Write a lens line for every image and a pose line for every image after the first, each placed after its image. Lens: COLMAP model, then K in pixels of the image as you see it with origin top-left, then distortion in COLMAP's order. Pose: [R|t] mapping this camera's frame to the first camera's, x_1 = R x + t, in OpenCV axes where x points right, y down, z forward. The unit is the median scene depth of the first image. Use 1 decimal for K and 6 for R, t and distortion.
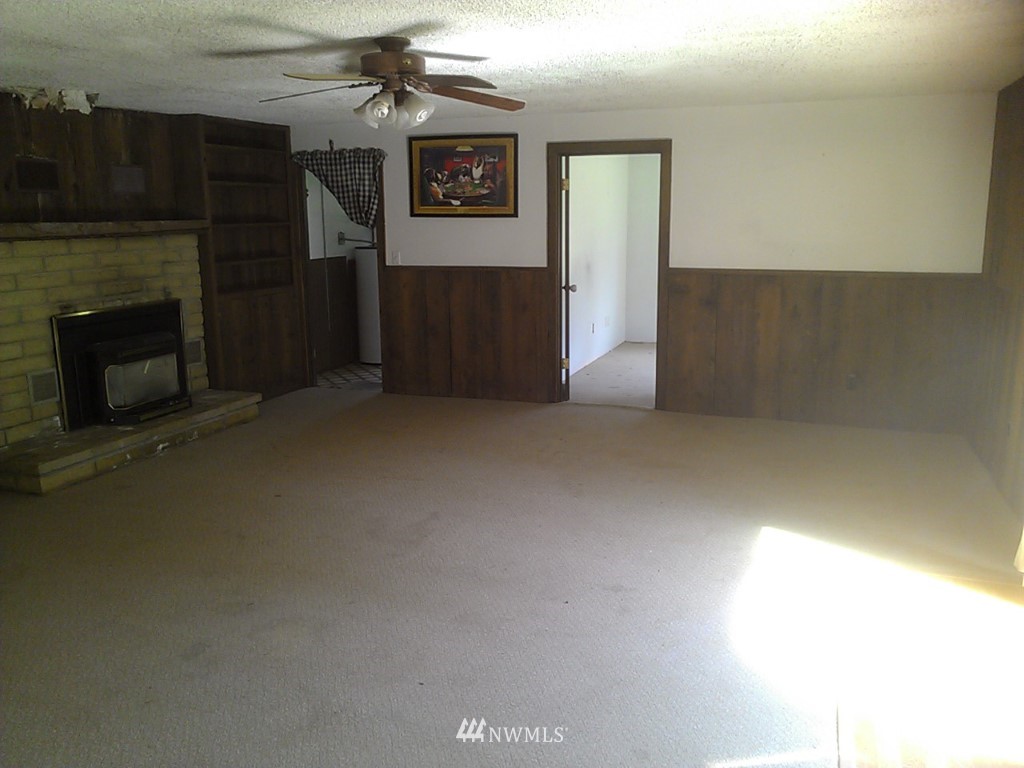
lens RADIAL K [[867.6, 0, 512.1], [0, 867.6, 391.2], [0, 0, 1]] dist [-0.053864, 0.028271]
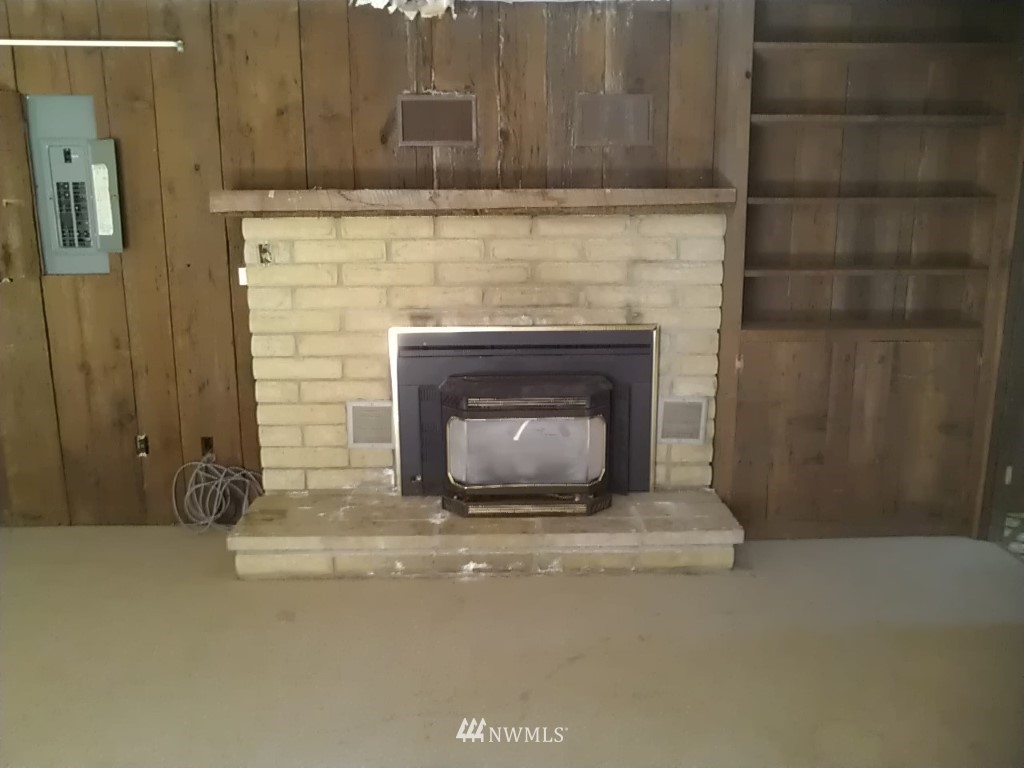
lens RADIAL K [[867.6, 0, 512.4], [0, 867.6, 388.4], [0, 0, 1]] dist [-0.053864, 0.028271]
pose [[0.363641, 0.209311, -0.907719, 0.117968], [-0.184841, 0.971267, 0.149915, -0.143747], [0.913017, 0.113268, 0.391882, 0.729888]]
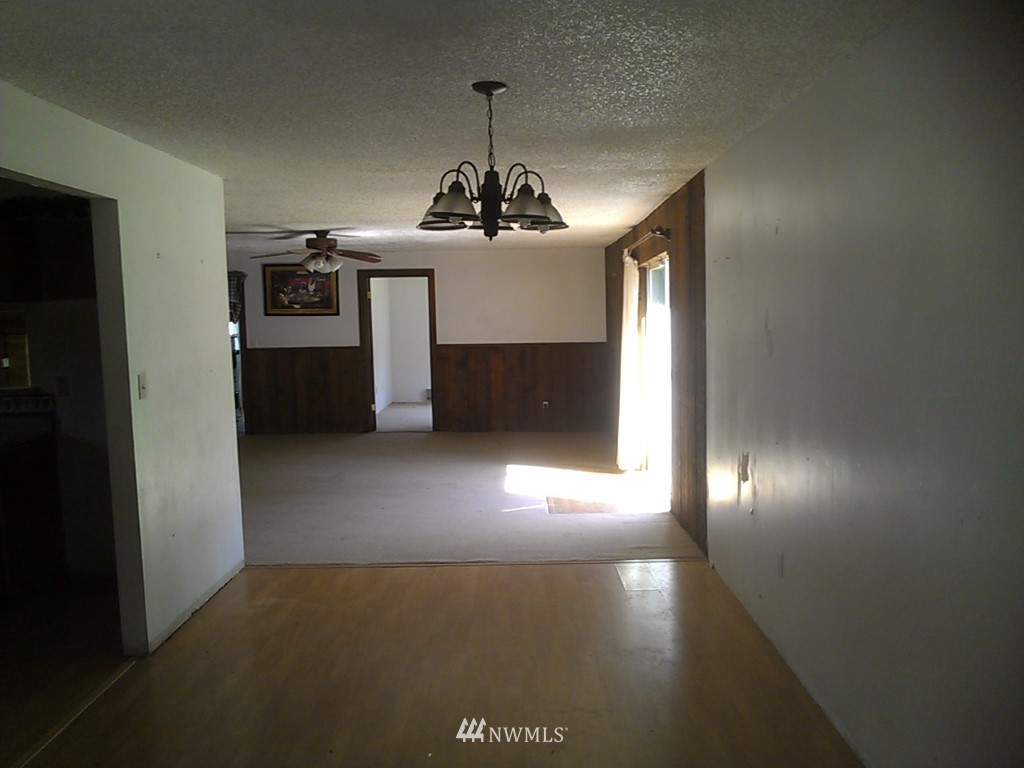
lens RADIAL K [[867.6, 0, 513.9], [0, 867.6, 383.6], [0, 0, 1]] dist [-0.053864, 0.028271]
pose [[0.940100, -0.031482, 0.339443, -0.248926], [0.075670, 0.990157, -0.117738, 0.140417], [-0.332395, 0.136371, 0.933229, -0.597204]]
